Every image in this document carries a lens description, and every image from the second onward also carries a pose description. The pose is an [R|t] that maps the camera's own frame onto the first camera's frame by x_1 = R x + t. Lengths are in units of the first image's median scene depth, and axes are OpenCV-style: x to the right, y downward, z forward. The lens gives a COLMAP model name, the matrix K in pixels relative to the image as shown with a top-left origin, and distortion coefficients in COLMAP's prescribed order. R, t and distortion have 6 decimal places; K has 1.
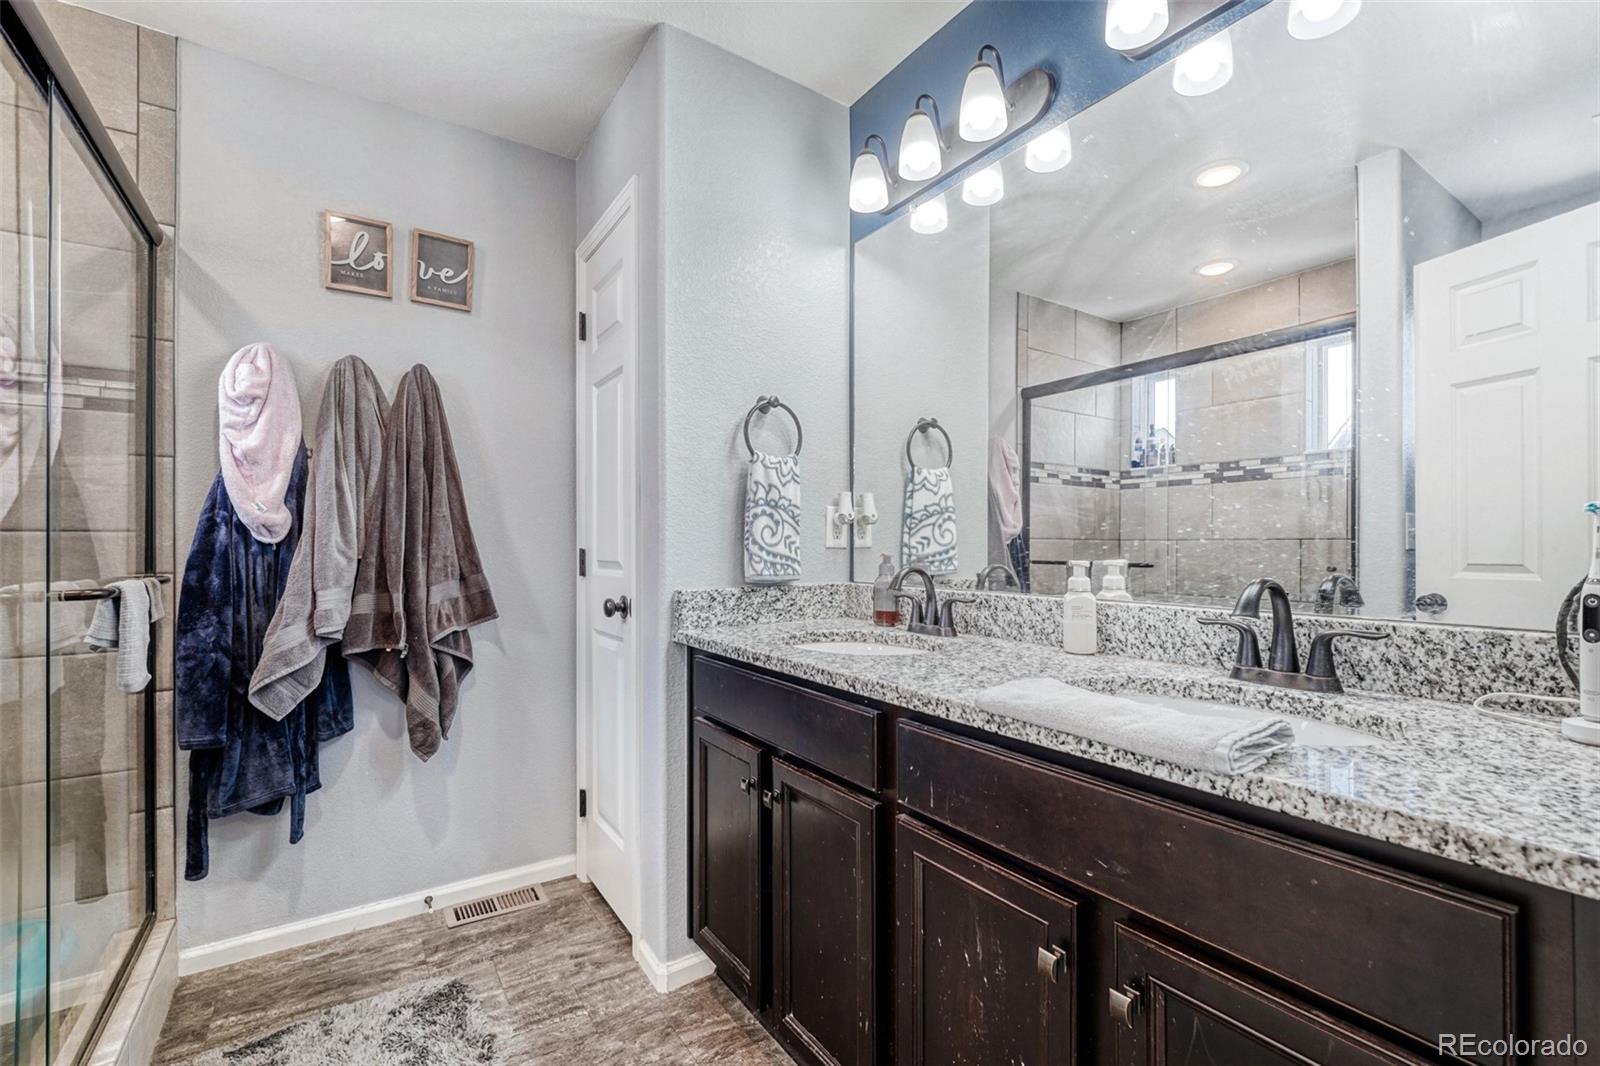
lens RADIAL K [[704.6, 0, 792.4], [0, 704.6, 529.7], [0, 0, 1]] dist [-0.004836, 0.000625]
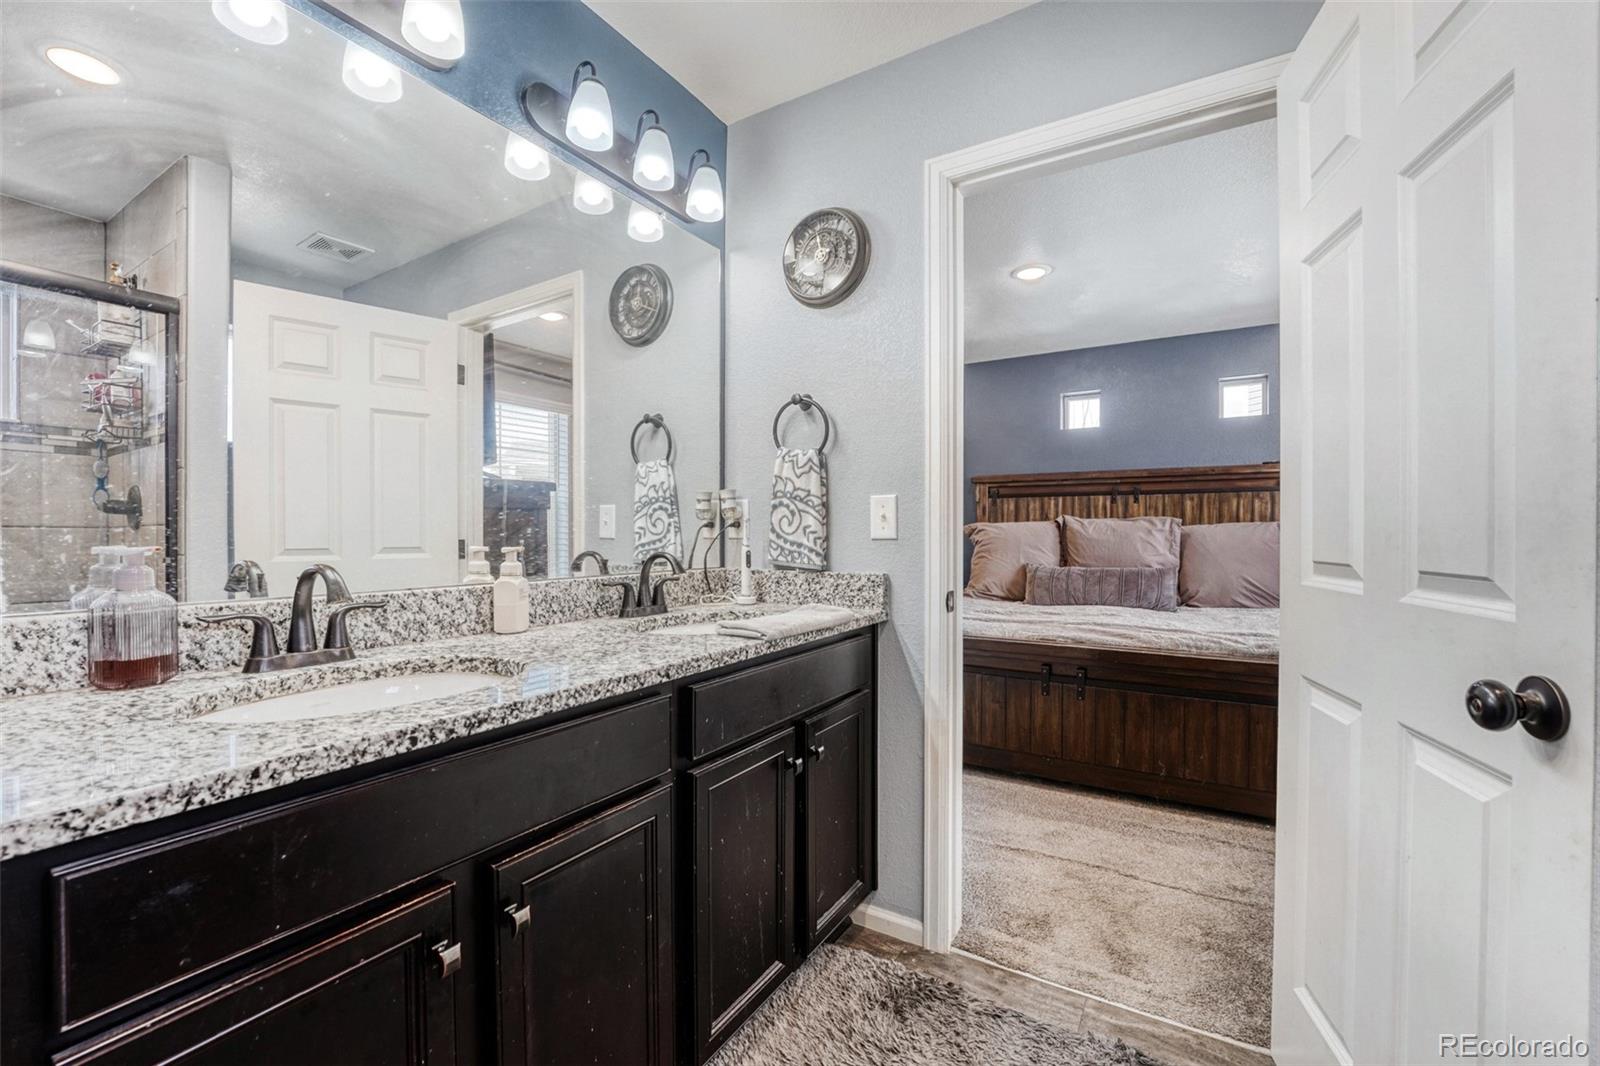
lens RADIAL K [[649.1, 0, 800.7], [0, 649.1, 535.5], [0, 0, 1]] dist [-0.013903, 0.003382]
pose [[-0.427077, -0.001894, 0.904213, -0.841096], [-0.021603, 0.999734, -0.008110, 0.028595], [-0.903957, -0.022997, -0.427005, 1.250726]]
